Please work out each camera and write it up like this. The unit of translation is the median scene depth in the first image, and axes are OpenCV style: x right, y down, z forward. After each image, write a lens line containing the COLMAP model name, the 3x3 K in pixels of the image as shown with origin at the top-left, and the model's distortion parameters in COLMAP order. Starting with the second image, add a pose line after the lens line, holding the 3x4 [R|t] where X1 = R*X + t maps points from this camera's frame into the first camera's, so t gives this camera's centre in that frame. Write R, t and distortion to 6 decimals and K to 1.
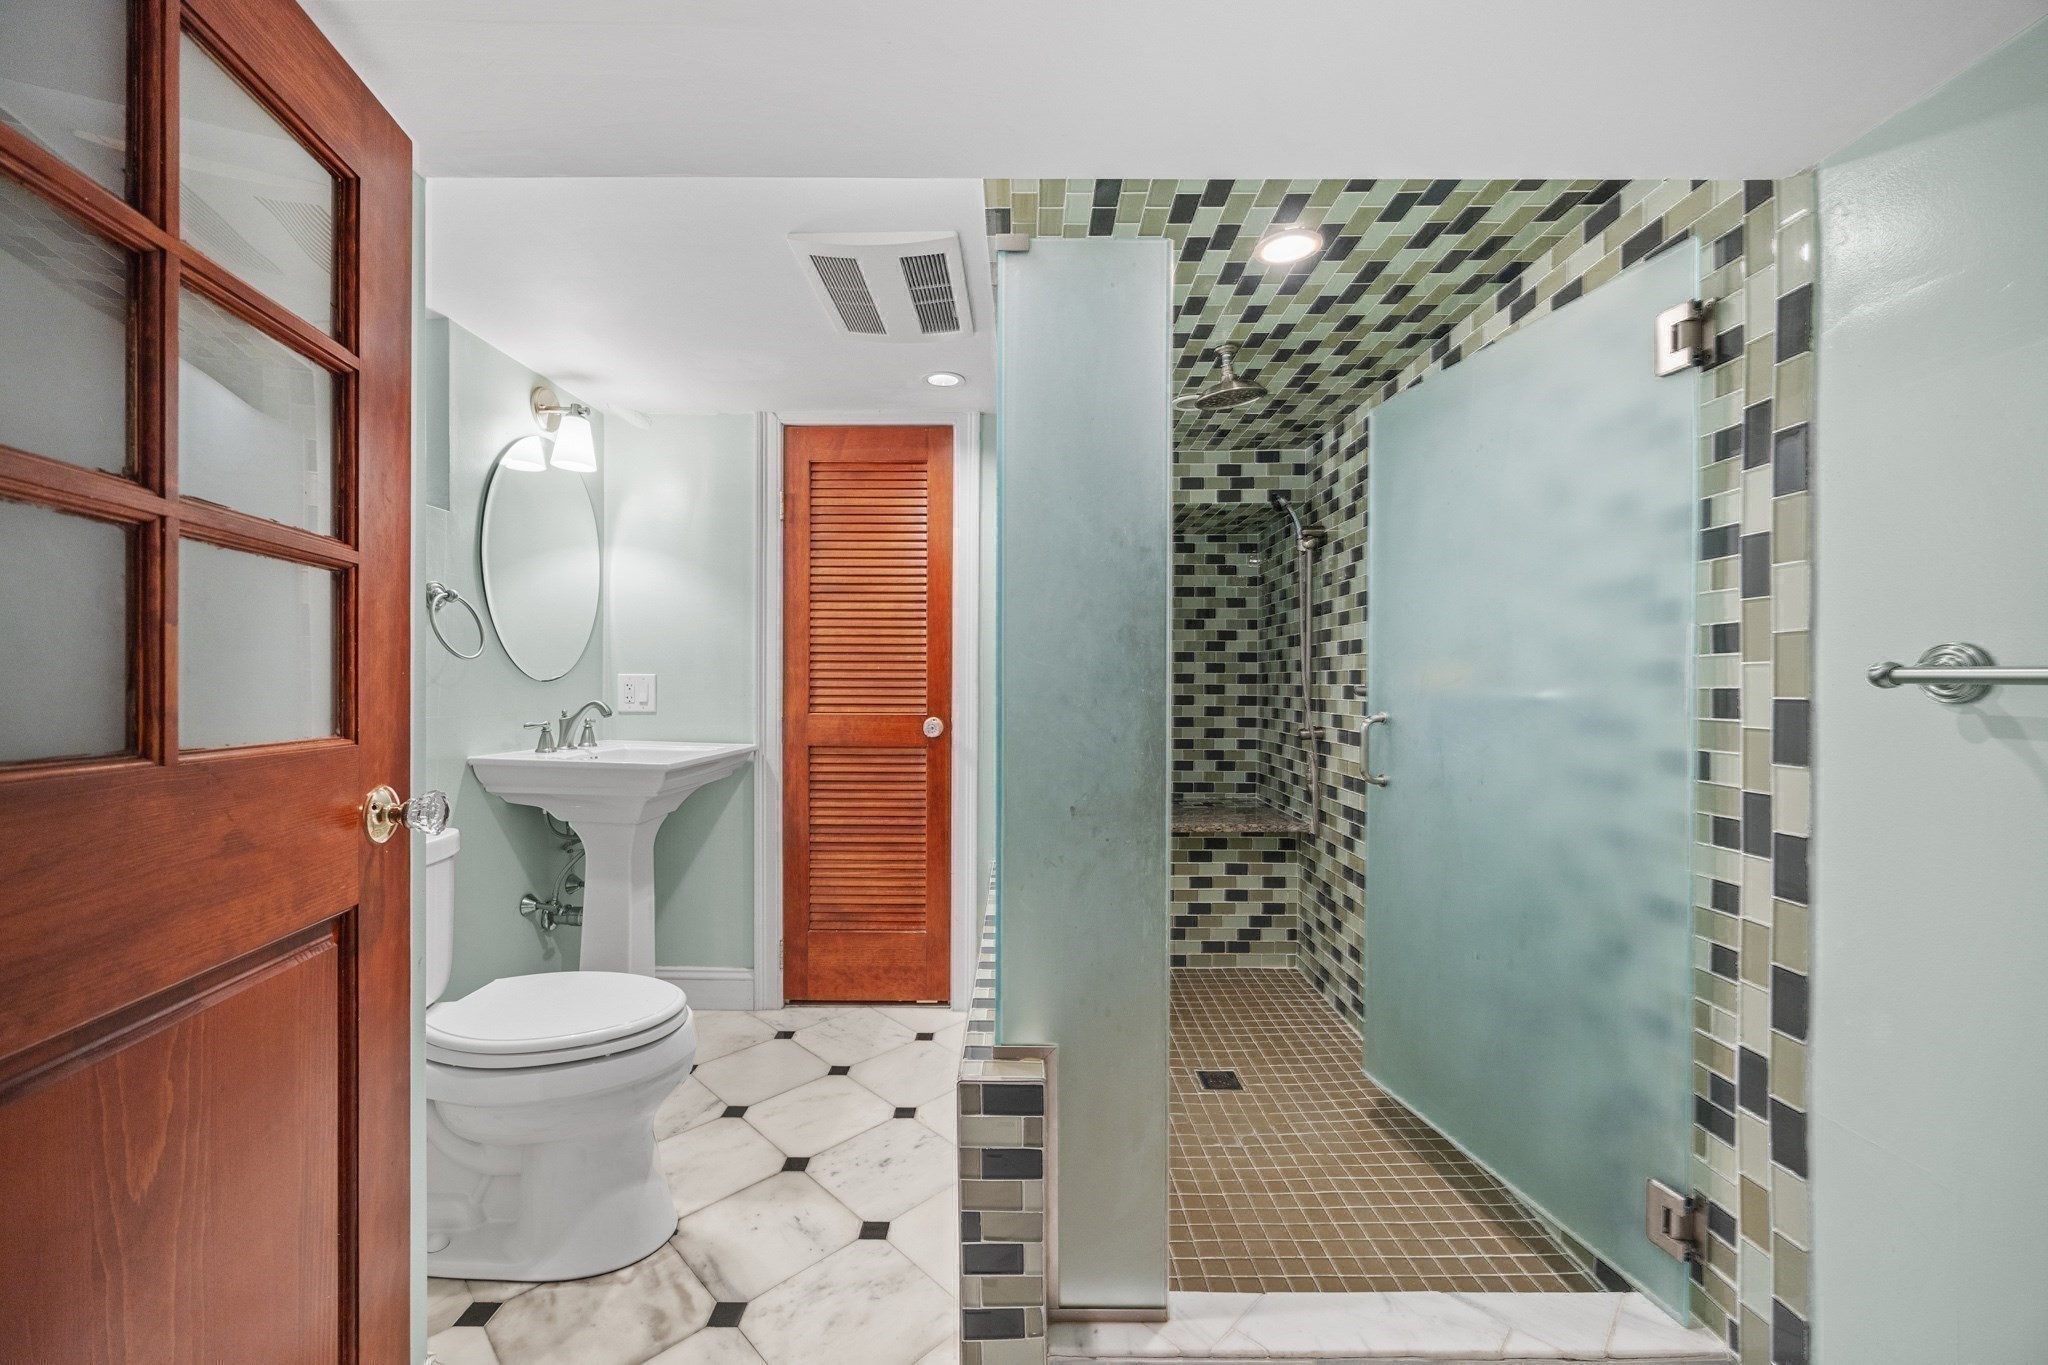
lens RADIAL K [[776.4, 0, 1024.7], [0, 776.4, 685.0], [0, 0, 1]] dist [-0.007463, 0.000178]
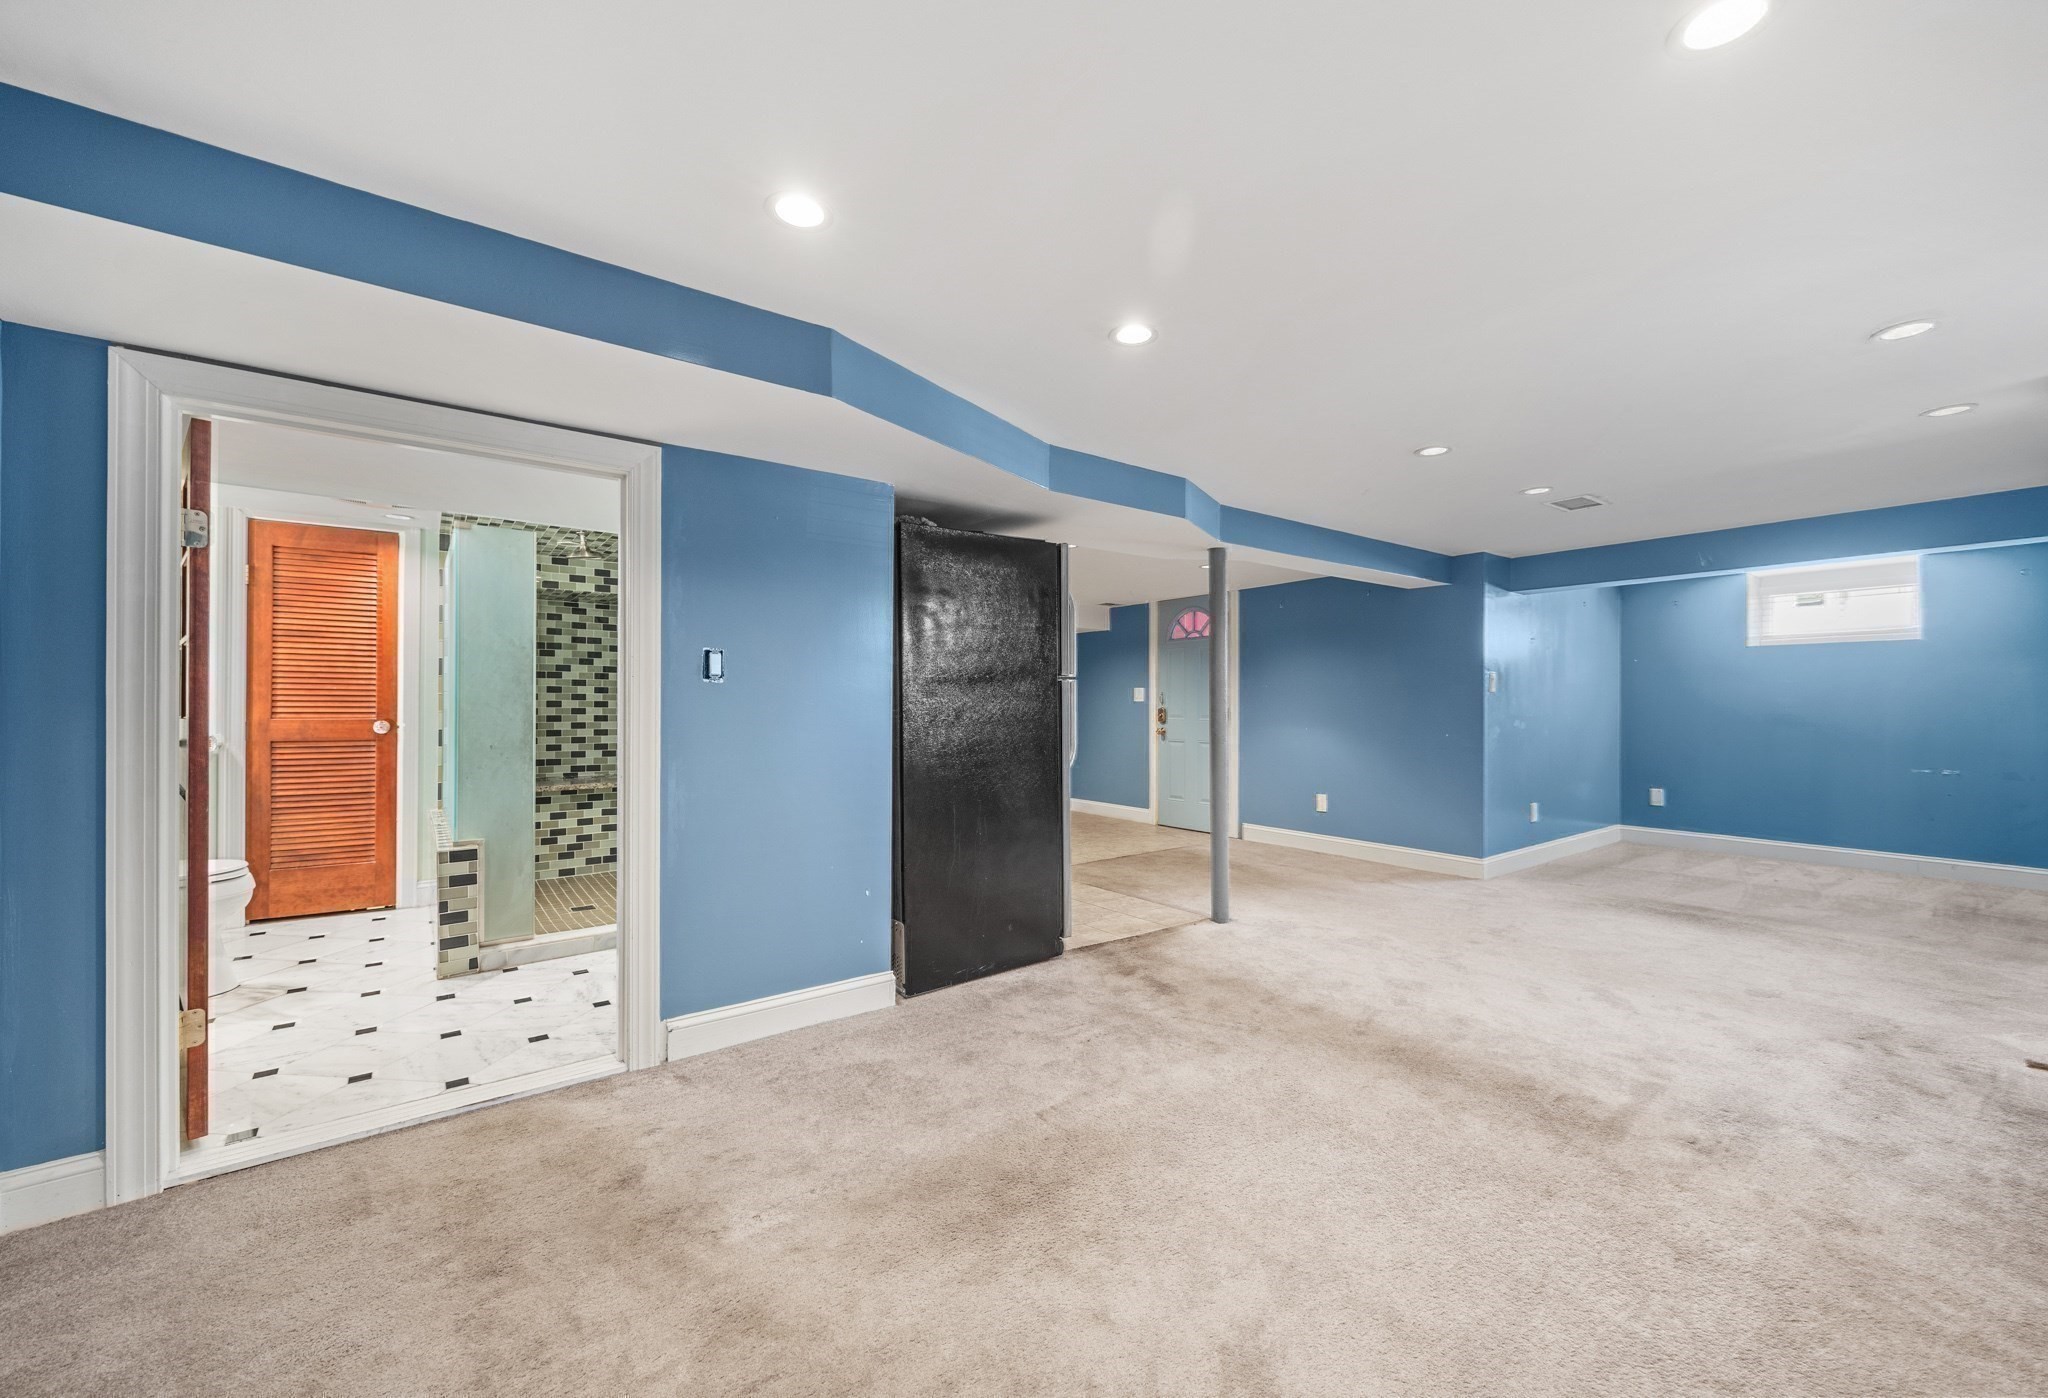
lens RADIAL K [[803.8, 0, 1030.0], [0, 803.8, 705.6], [0, 0, 1]] dist [-0.000448, -0.000287]
pose [[0.794204, 0.000604, 0.607651, -0.064260], [-0.000674, 1.000000, -0.000113, 0.010792], [-0.607651, -0.000320, 0.794204, -1.038981]]
